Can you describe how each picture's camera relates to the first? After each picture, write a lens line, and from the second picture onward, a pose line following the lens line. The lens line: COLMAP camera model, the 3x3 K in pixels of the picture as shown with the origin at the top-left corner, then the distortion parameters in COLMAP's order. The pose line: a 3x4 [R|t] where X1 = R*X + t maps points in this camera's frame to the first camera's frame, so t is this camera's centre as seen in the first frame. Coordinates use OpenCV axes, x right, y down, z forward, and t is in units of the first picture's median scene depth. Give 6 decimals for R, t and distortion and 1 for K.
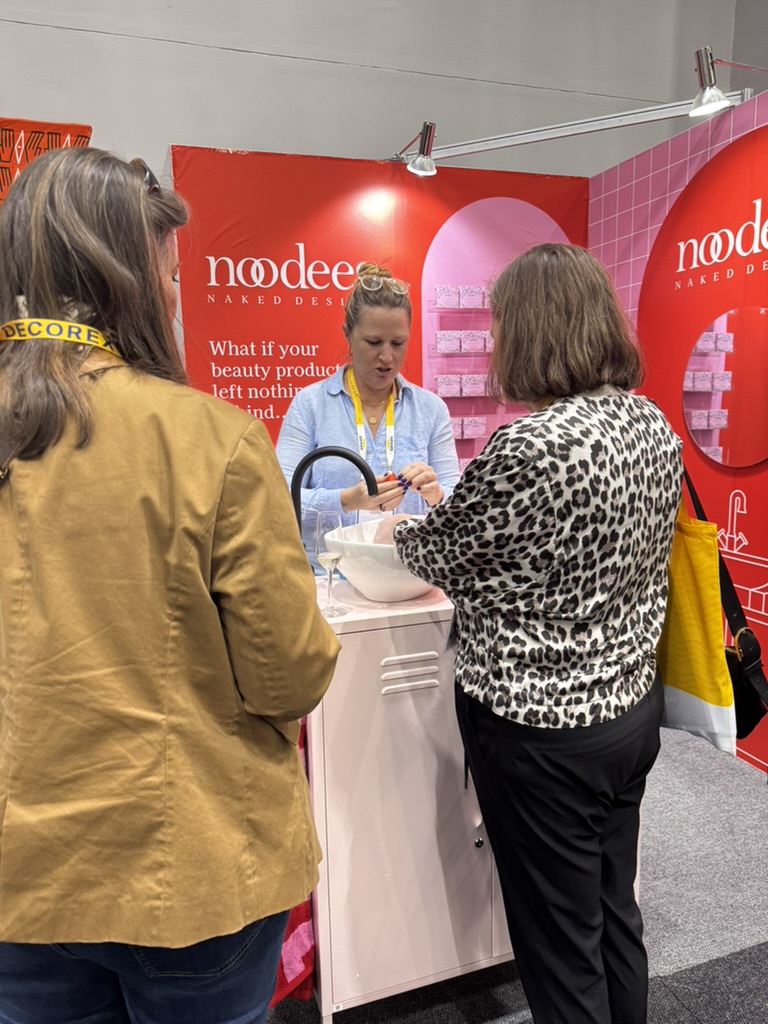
lens RADIAL K [[748.1, 0, 391.2], [0, 748.1, 515.2], [0, 0, 1]] dist [-0.014960, -0.013724]
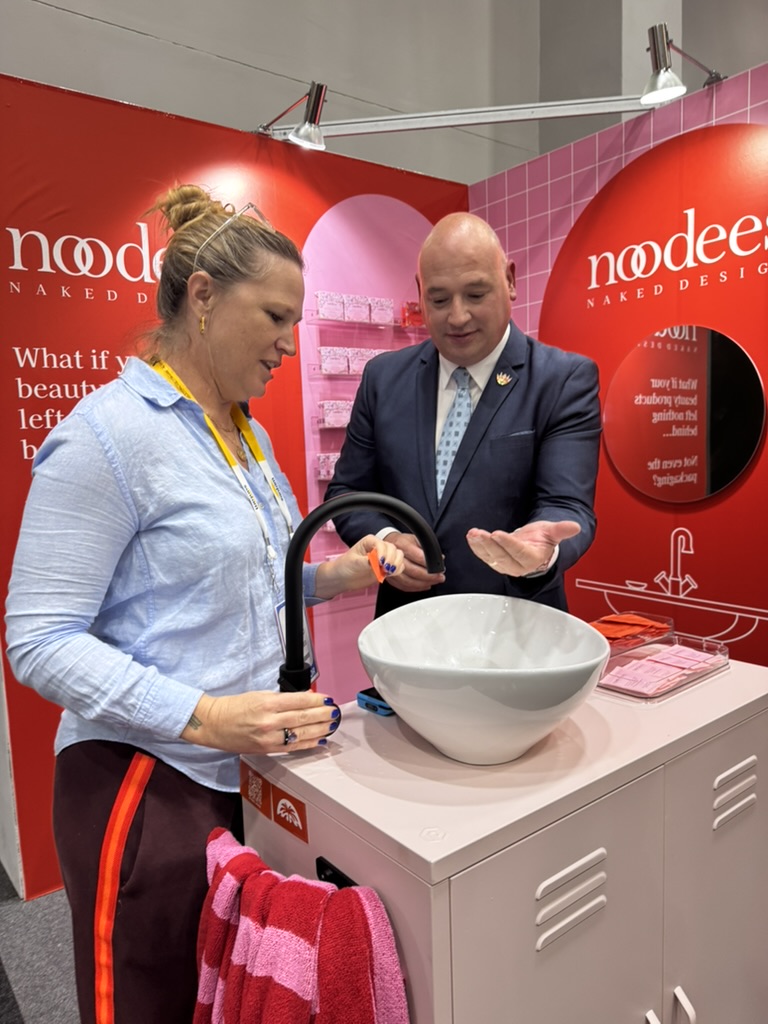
lens RADIAL K [[748.1, 0, 403.7], [0, 748.1, 520.0], [0, 0, 1]] dist [-0.014960, -0.013724]
pose [[0.946112, -0.037756, 0.321632, -0.126382], [0.056268, 0.997239, -0.048452, -0.016621], [-0.318914, 0.063938, 0.945624, 0.232189]]
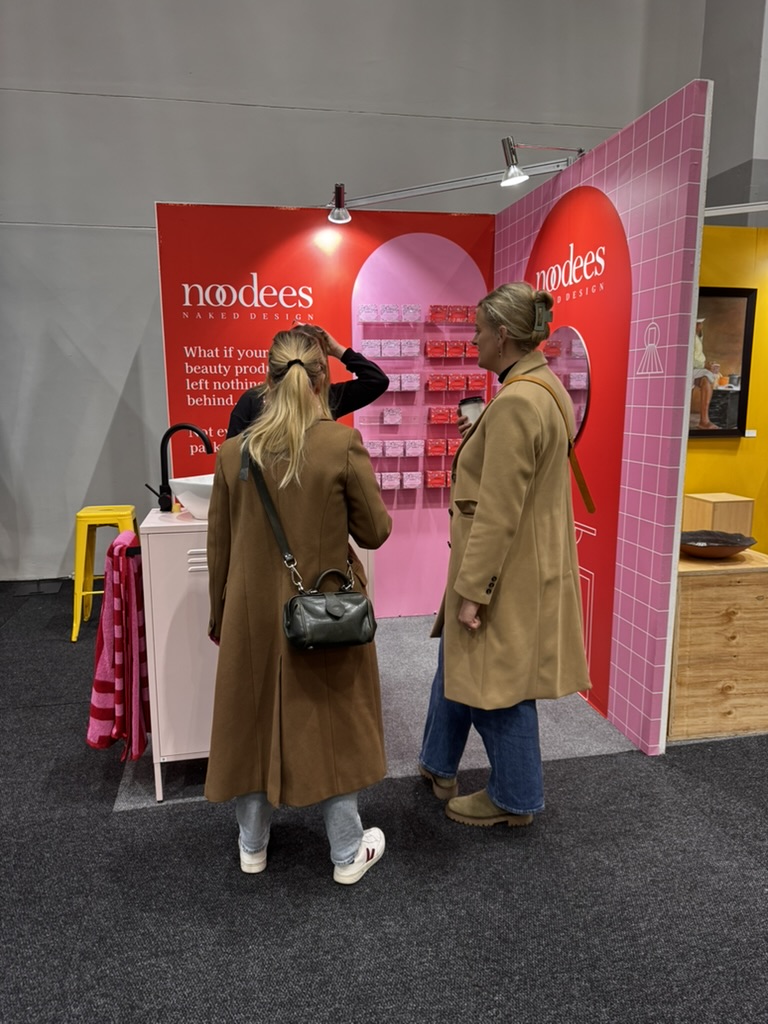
lens RADIAL K [[748.1, 0, 410.1], [0, 748.1, 514.1], [0, 0, 1]] dist [-0.014960, -0.013724]
pose [[0.993158, 0.034513, -0.111560, 0.320629], [-0.032685, 0.999300, 0.018176, 0.031121], [0.112109, -0.014405, 0.993591, -0.296429]]
